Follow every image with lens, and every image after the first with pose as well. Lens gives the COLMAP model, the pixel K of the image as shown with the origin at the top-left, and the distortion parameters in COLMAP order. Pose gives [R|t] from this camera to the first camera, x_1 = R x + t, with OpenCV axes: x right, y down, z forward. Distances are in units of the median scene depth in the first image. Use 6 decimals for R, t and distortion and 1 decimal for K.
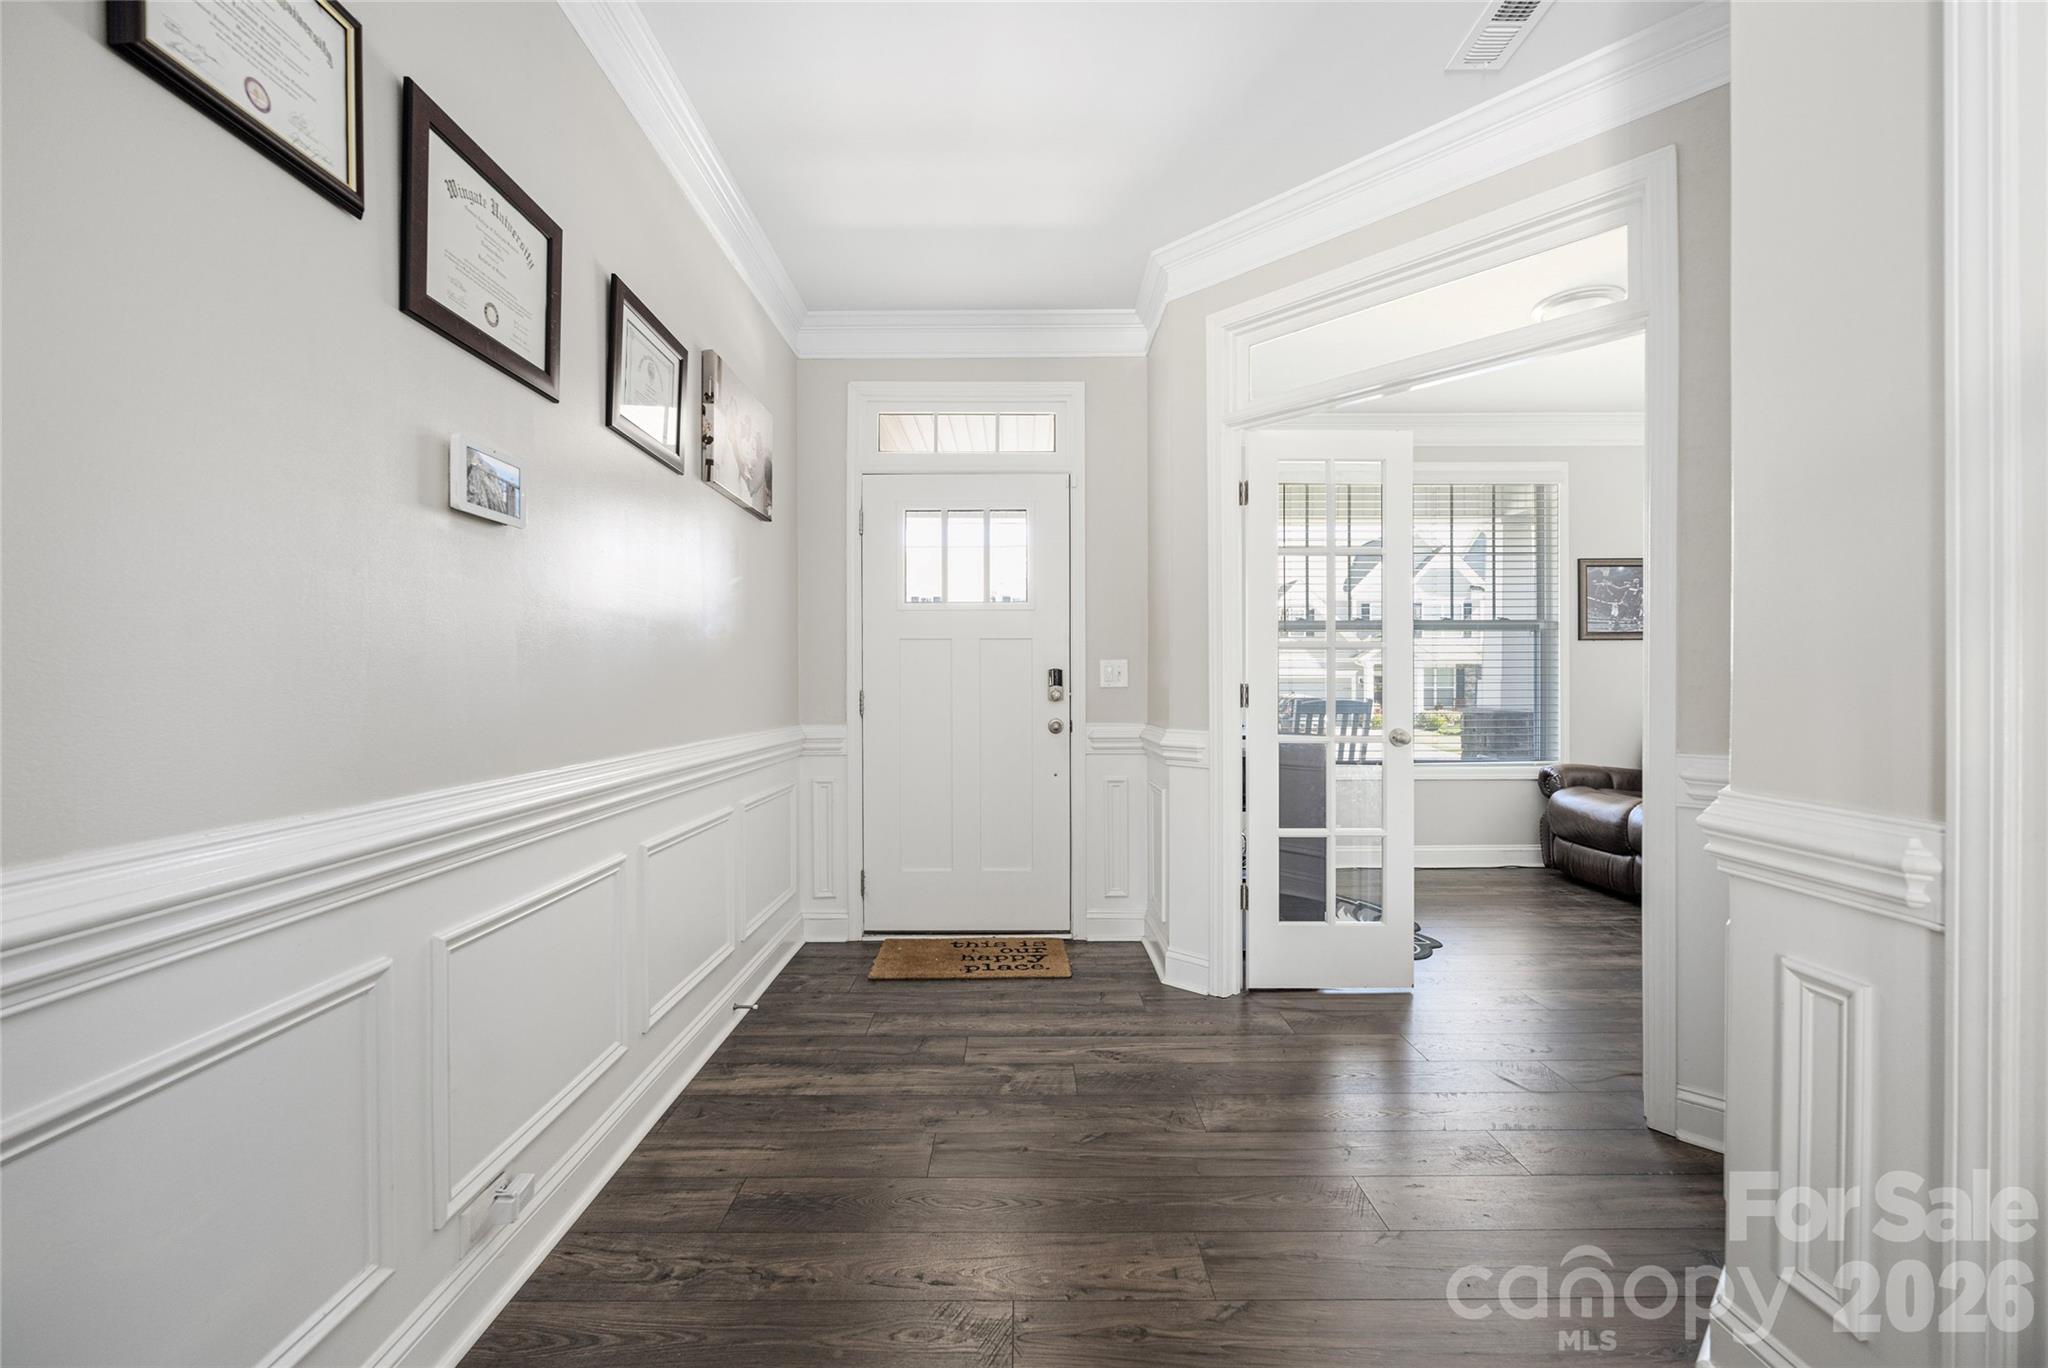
lens RADIAL K [[837.1, 0, 1024.0], [0, 837.1, 684.0], [0, 0, 1]] dist [0.000741, 0.000085]
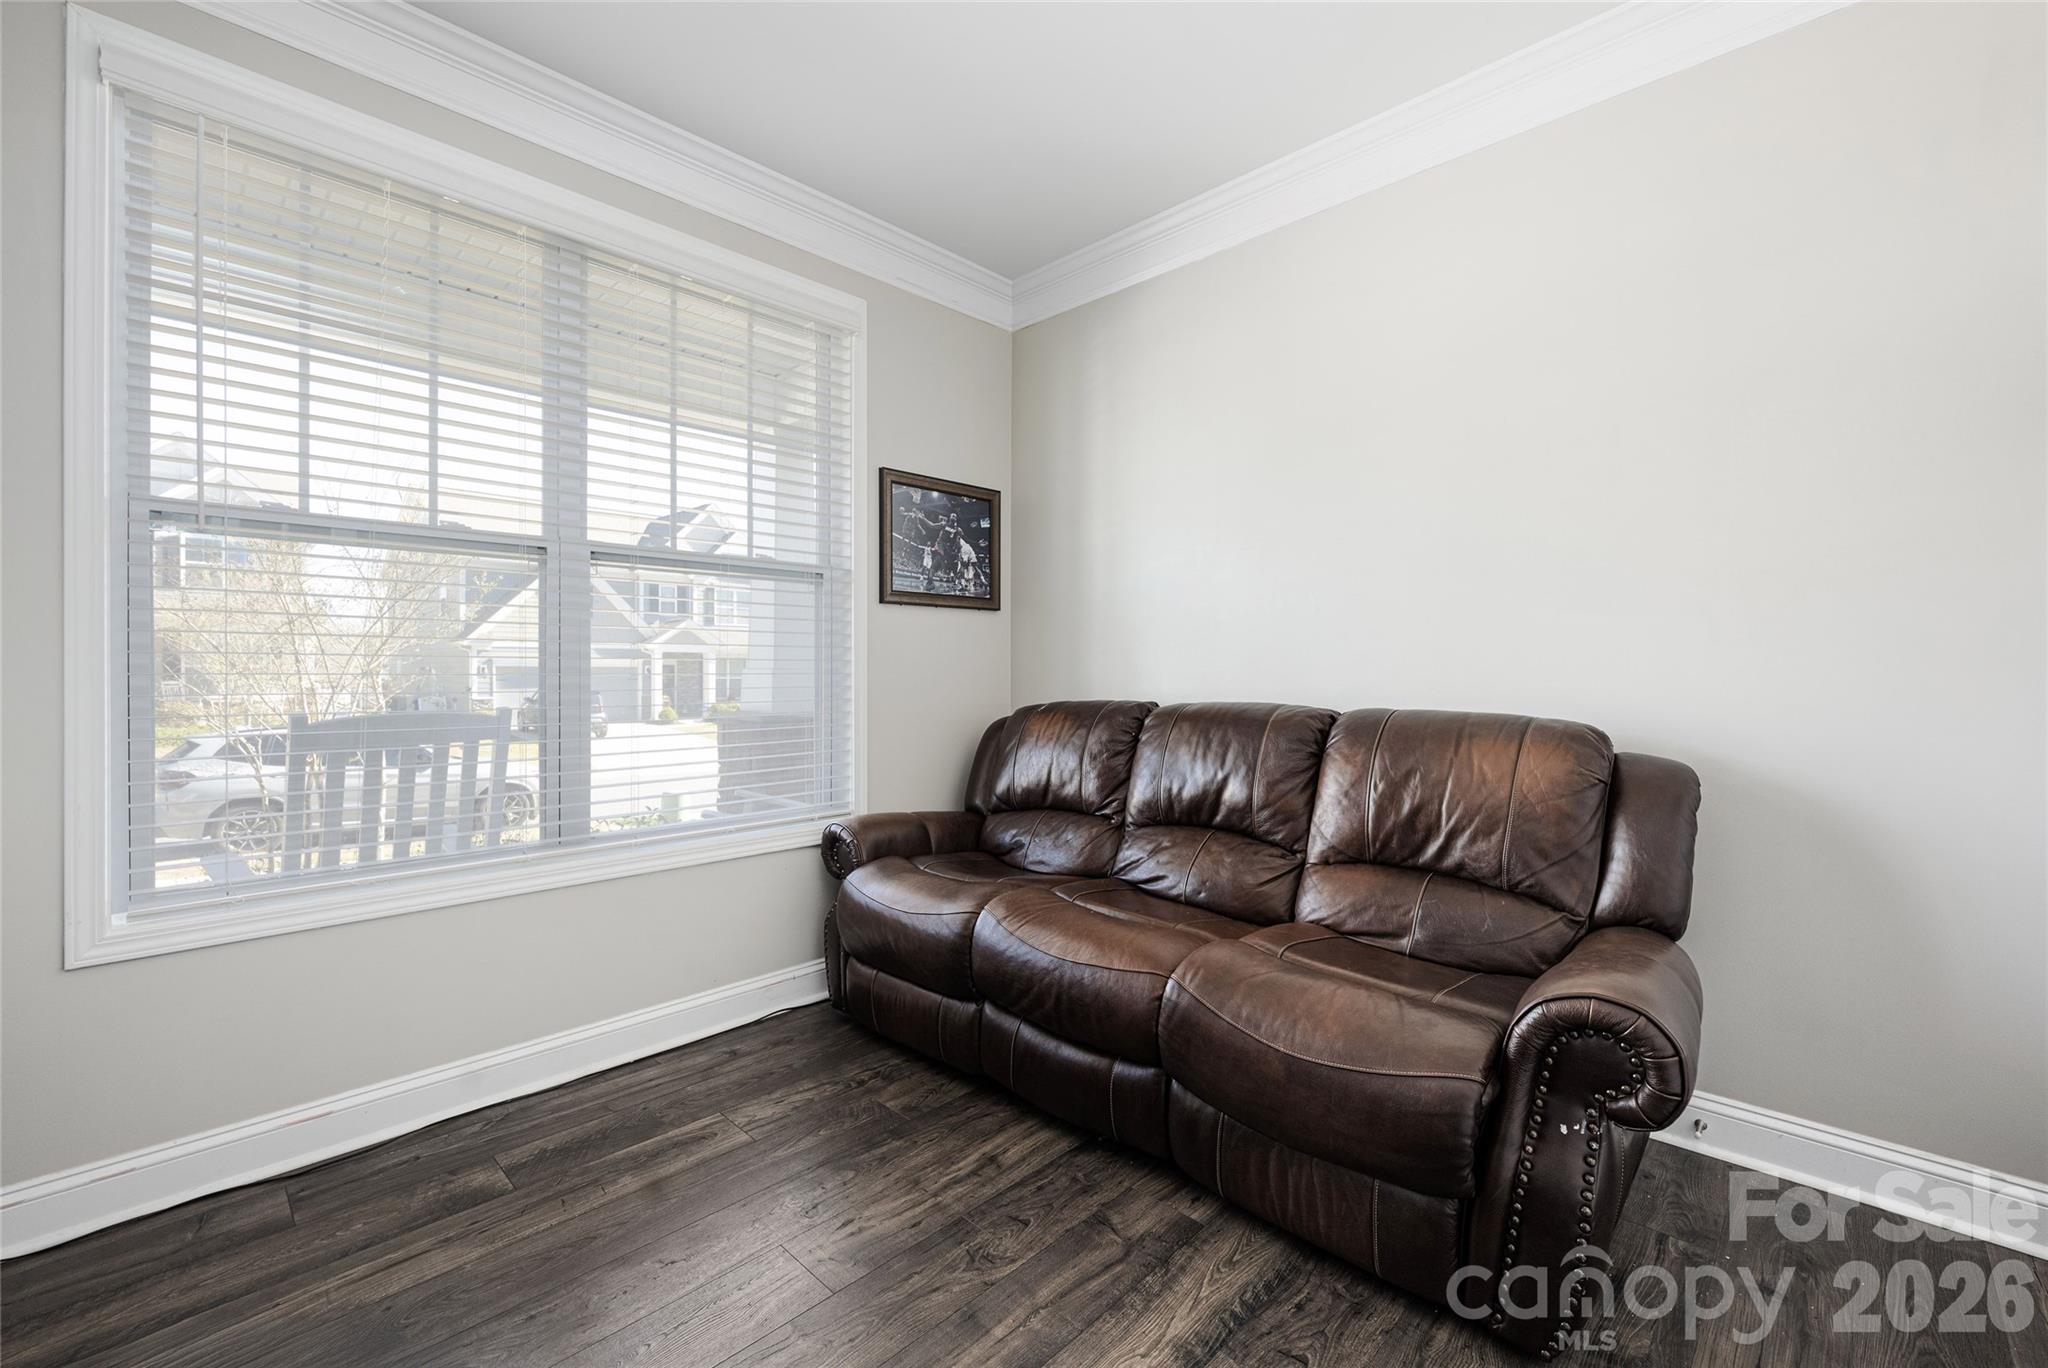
lens RADIAL K [[837.1, 0, 1024.0], [0, 837.1, 684.0], [0, 0, 1]] dist [0.000741, 0.000085]
pose [[0.701283, -0.002242, 0.712880, 0.306289], [-0.006471, 0.999934, 0.009510, -0.000303], [-0.712854, -0.011282, 0.701222, 0.504692]]
